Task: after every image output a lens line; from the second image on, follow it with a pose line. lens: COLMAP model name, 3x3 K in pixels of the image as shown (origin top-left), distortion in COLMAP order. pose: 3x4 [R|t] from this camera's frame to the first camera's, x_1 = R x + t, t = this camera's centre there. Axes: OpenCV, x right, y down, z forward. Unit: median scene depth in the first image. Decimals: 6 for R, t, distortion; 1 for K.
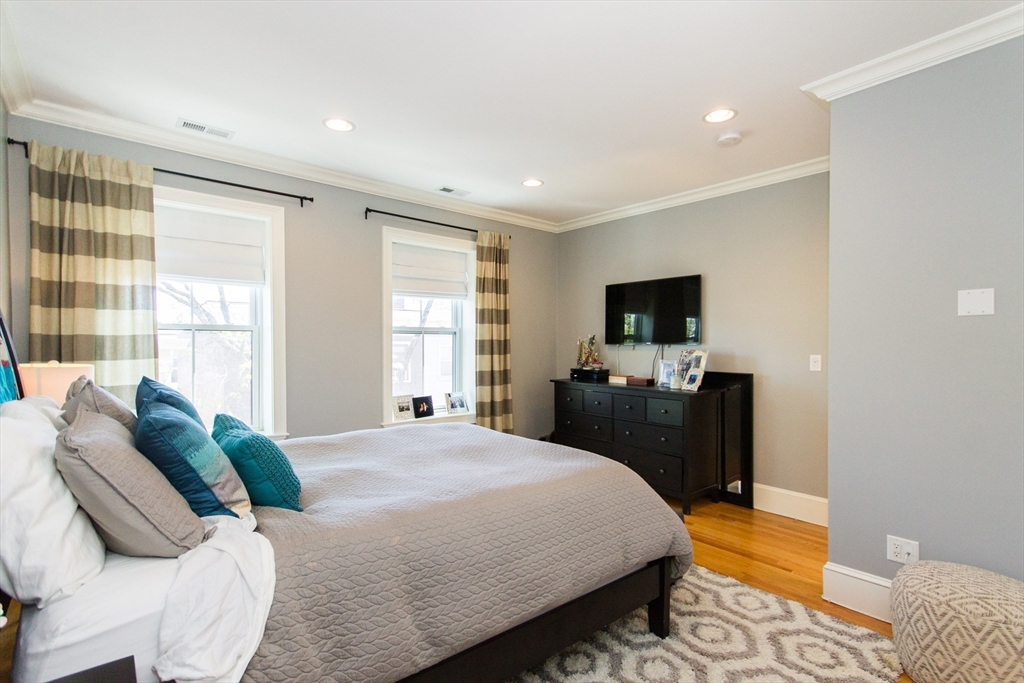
lens RADIAL K [[494.1, 0, 517.5], [0, 494.1, 352.2], [0, 0, 1]] dist [0.010752, 0.000197]
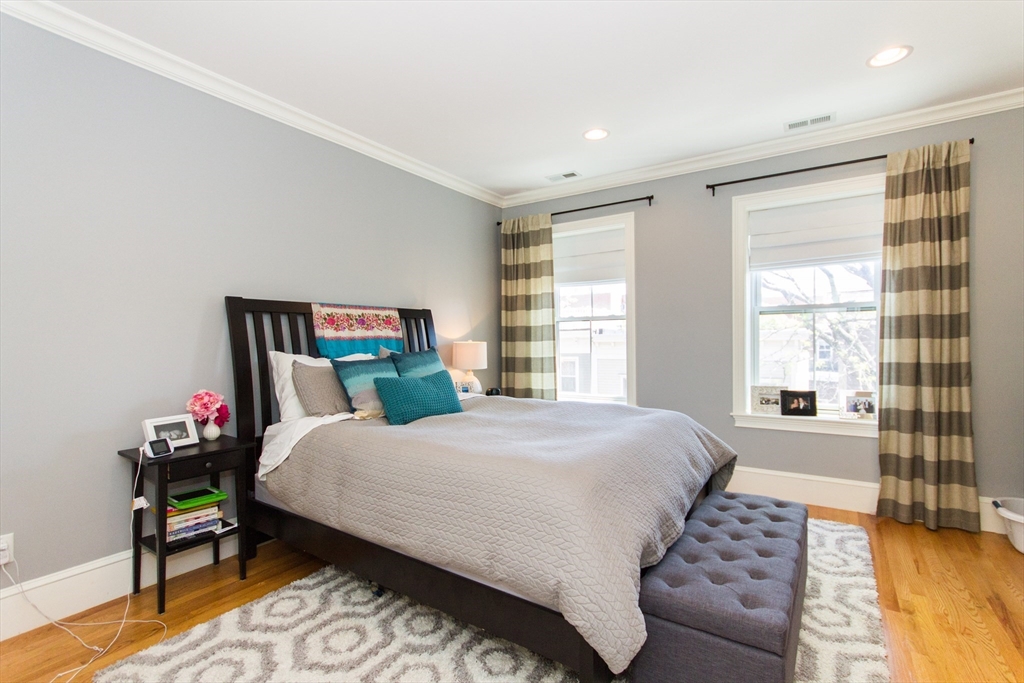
lens RADIAL K [[472.1, 0, 512.0], [0, 472.1, 341.5], [0, 0, 1]] dist [0.009408, -0.000100]
pose [[0.275833, 0.006585, -0.961183, 0.461611], [0.003274, 0.999964, 0.007790, 0.002995], [0.961200, -0.005296, 0.275802, 0.370735]]
